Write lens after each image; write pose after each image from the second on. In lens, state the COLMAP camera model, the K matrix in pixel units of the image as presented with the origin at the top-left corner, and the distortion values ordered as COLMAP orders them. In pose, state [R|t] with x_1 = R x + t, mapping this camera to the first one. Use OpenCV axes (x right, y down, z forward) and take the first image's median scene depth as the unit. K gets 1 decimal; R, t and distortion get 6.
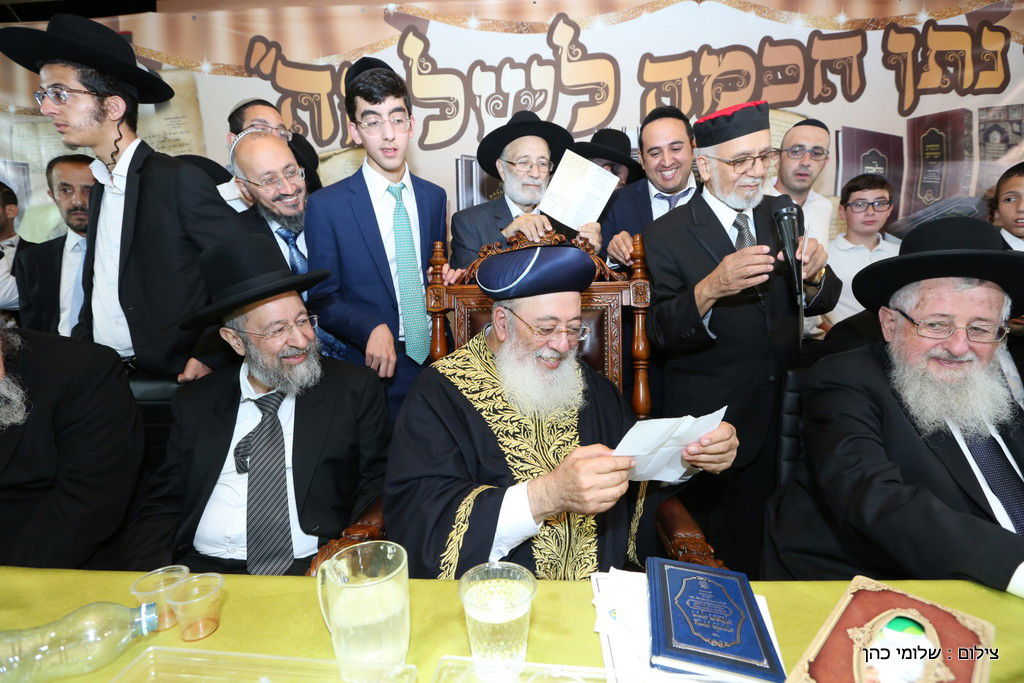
lens RADIAL K [[471.2, 0, 509.4], [0, 471.2, 337.6], [0, 0, 1]] dist [-0.035782, 0.009376]
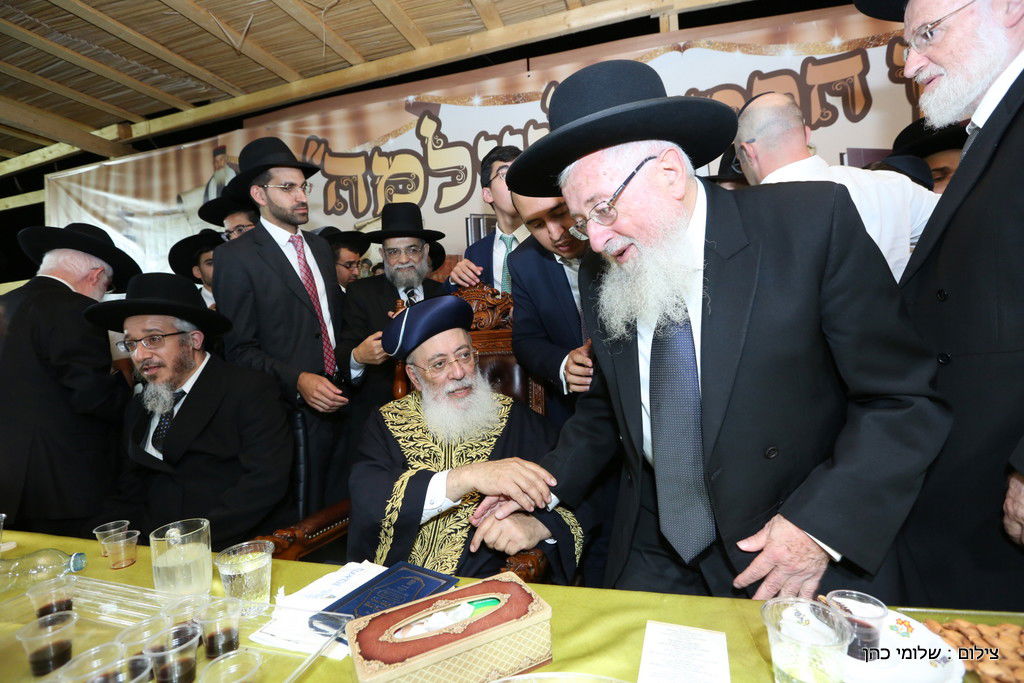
lens RADIAL K [[468.5, 0, 516.8], [0, 468.5, 340.8], [0, 0, 1]] dist [-0.046452, 0.015980]
pose [[0.976290, -0.037782, -0.213143, 0.238251], [0.019375, 0.995950, -0.087795, 0.011740], [0.215597, 0.081583, 0.973068, -0.038675]]
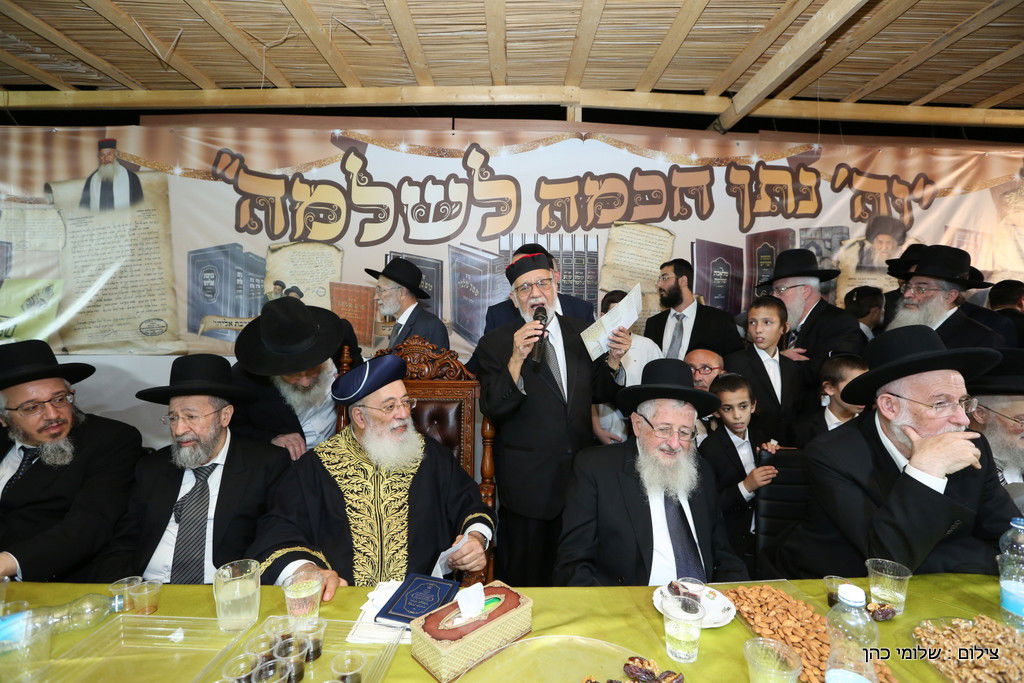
lens RADIAL K [[468.5, 0, 516.8], [0, 468.5, 340.8], [0, 0, 1]] dist [-0.046452, 0.015980]
pose [[0.997714, 0.022388, 0.063759, 0.156516], [-0.016639, 0.995864, -0.089317, -0.058190], [-0.065495, 0.088052, 0.993960, -0.205917]]
